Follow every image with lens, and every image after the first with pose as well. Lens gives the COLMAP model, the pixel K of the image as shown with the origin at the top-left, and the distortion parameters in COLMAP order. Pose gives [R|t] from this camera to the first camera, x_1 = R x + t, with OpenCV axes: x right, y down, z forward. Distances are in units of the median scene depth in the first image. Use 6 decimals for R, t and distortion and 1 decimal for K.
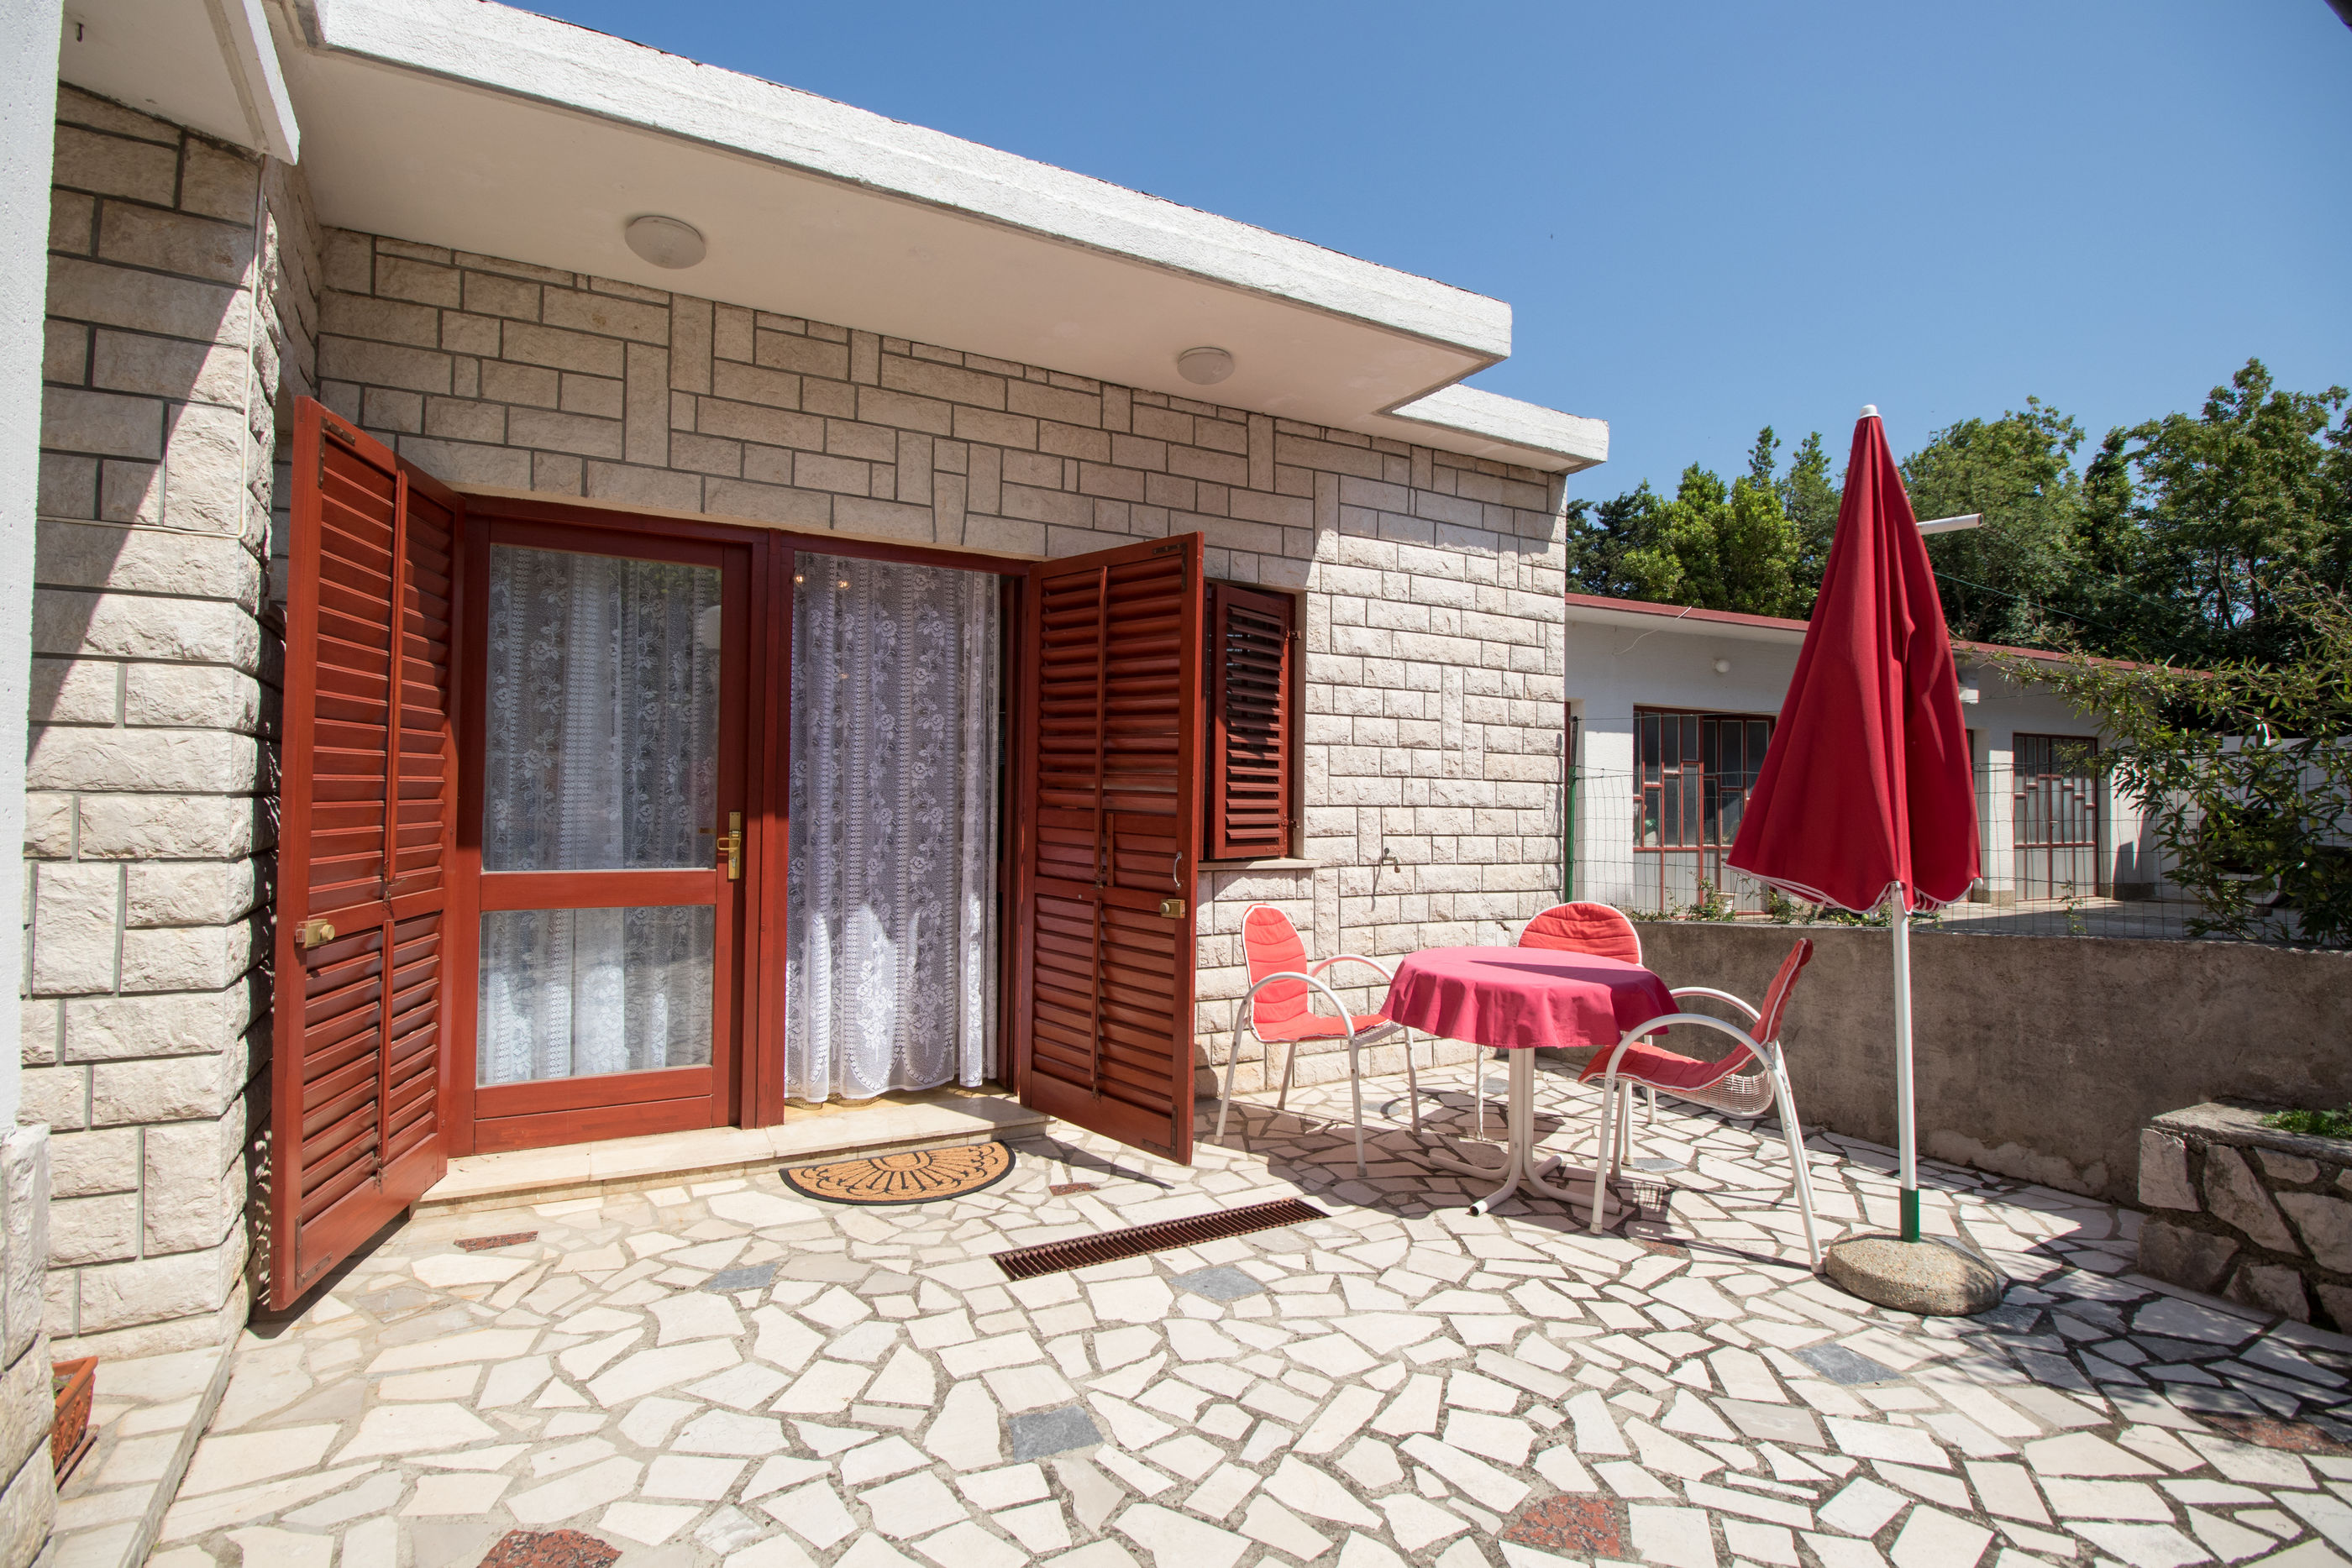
lens RADIAL K [[1072.3, 0, 1158.2], [0, 1072.3, 775.1], [0, 0, 1]] dist [0.002592, -0.012851]
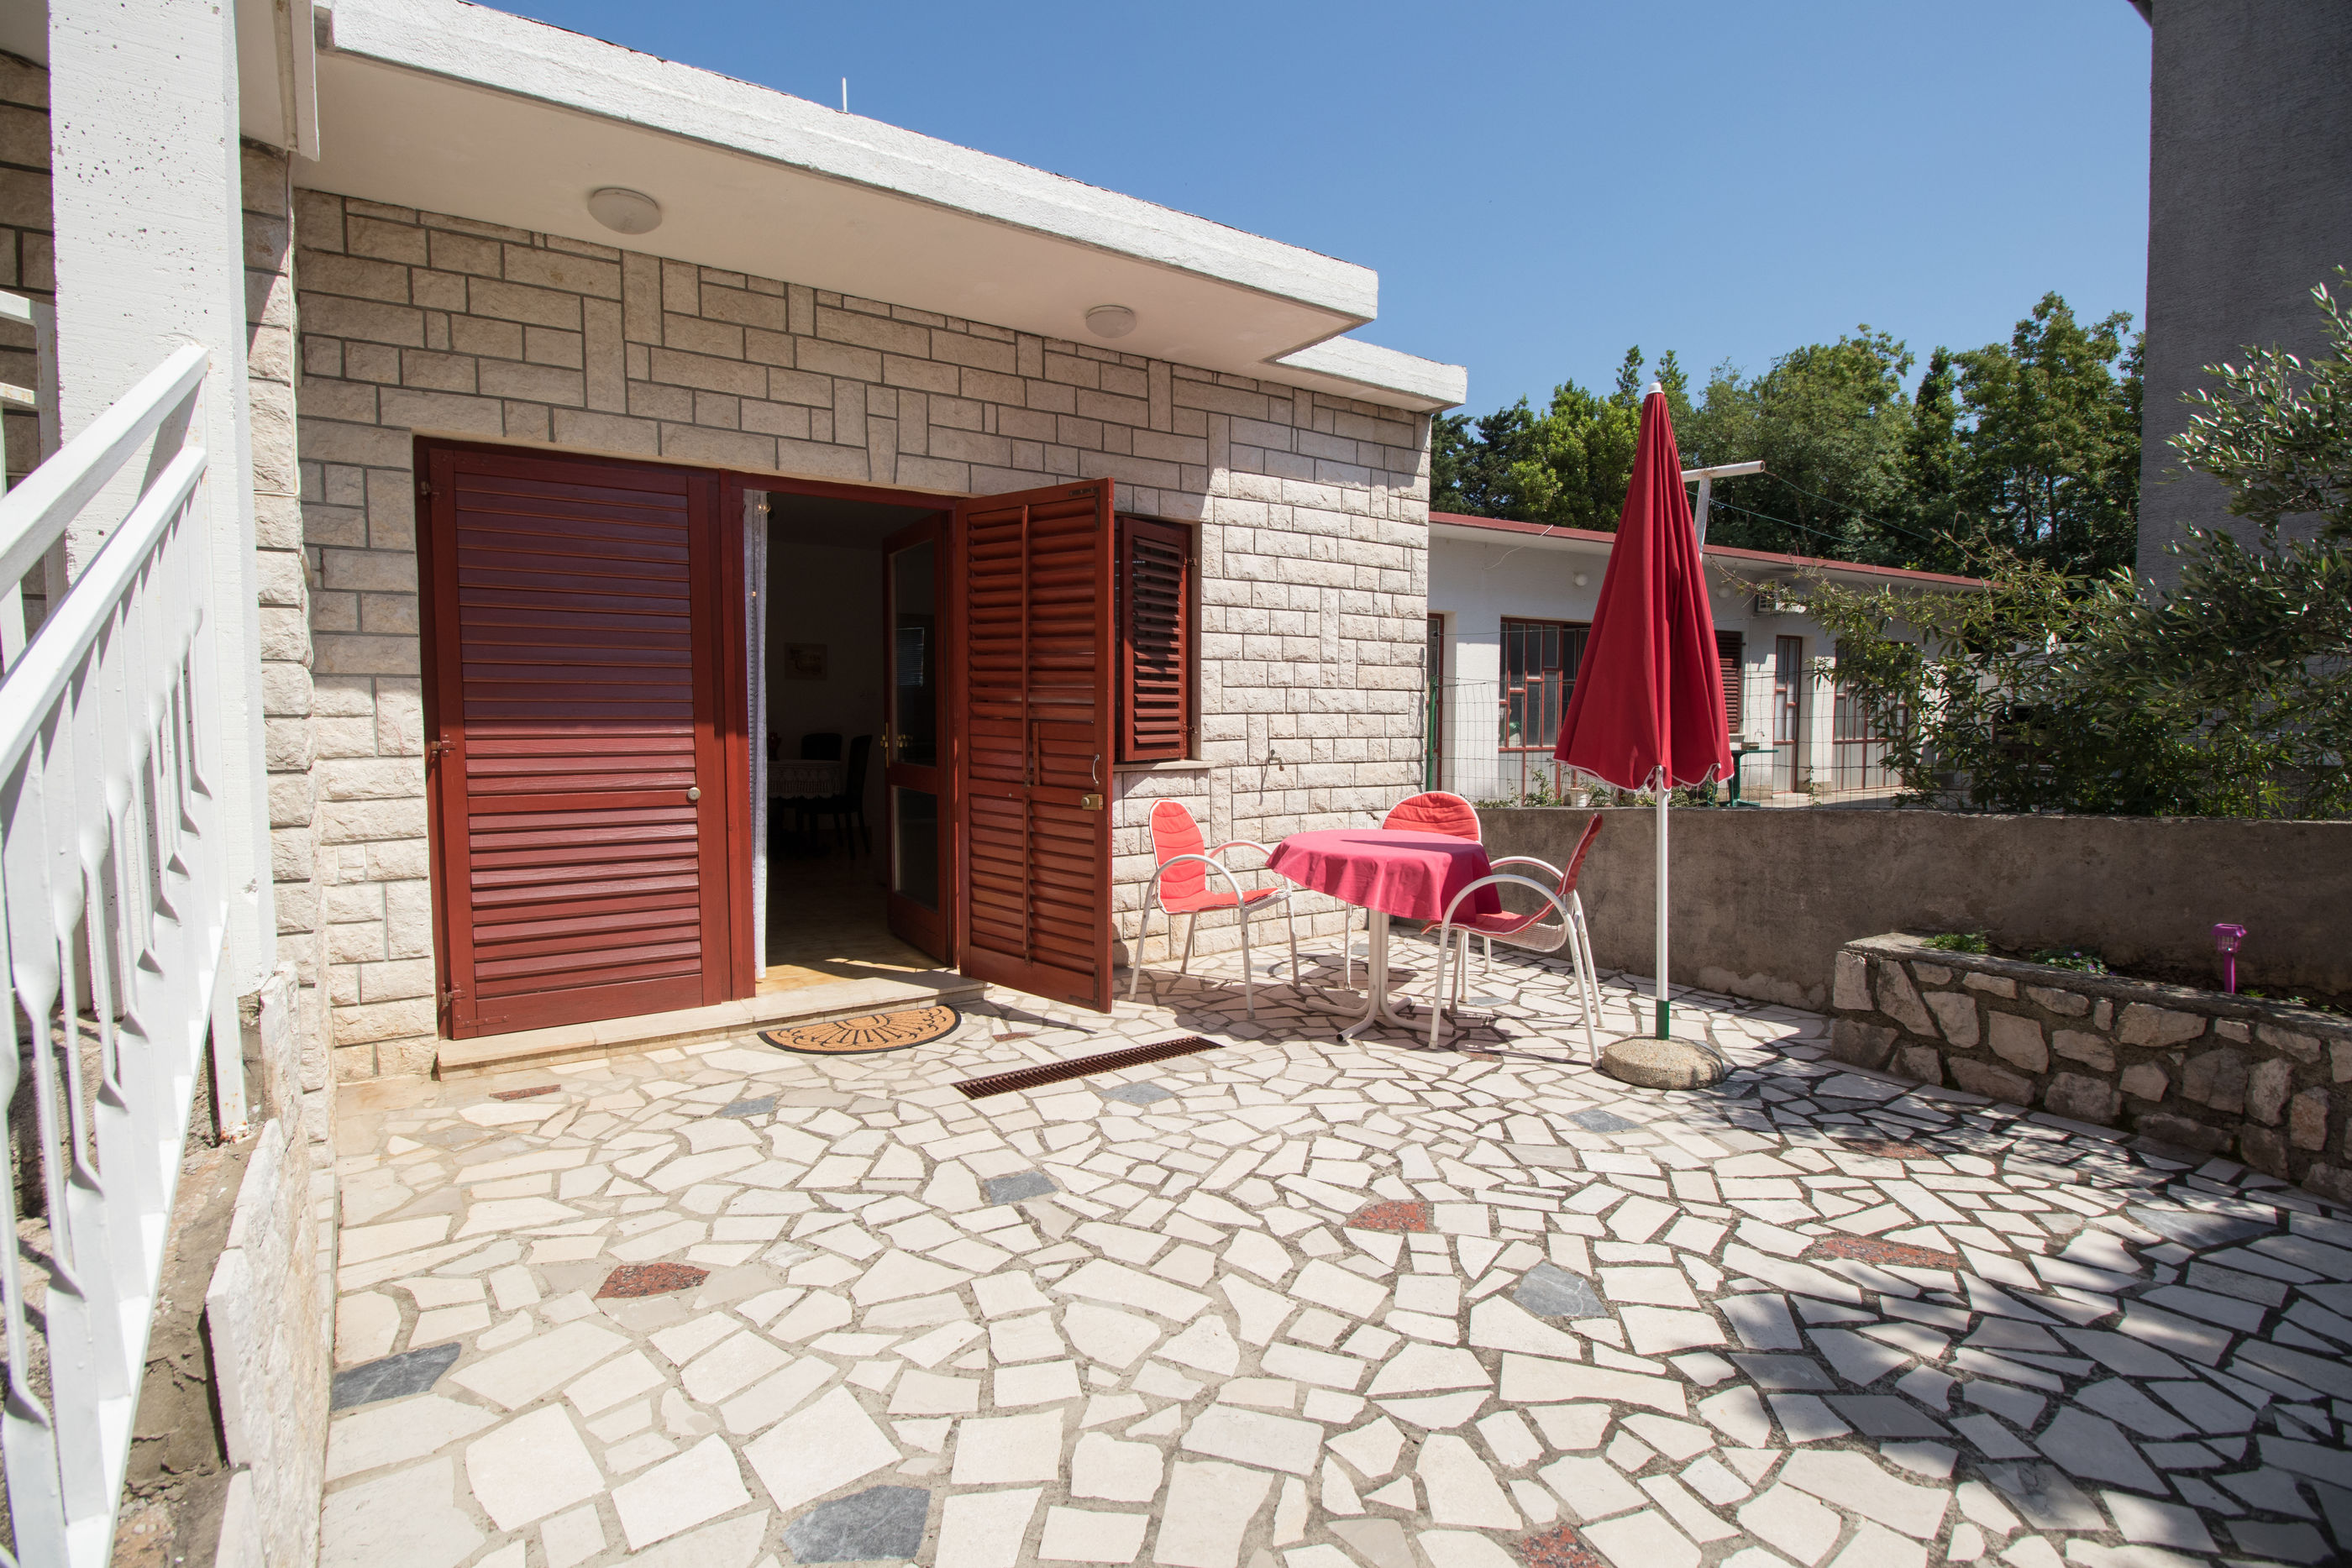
lens RADIAL K [[1072.3, 0, 1158.2], [0, 1072.3, 775.1], [0, 0, 1]] dist [0.002592, -0.012851]
pose [[0.995170, -0.019215, 0.096268, -0.028995], [0.011065, 0.996363, 0.084485, -0.004811], [-0.097541, -0.083012, 0.991764, -0.189477]]
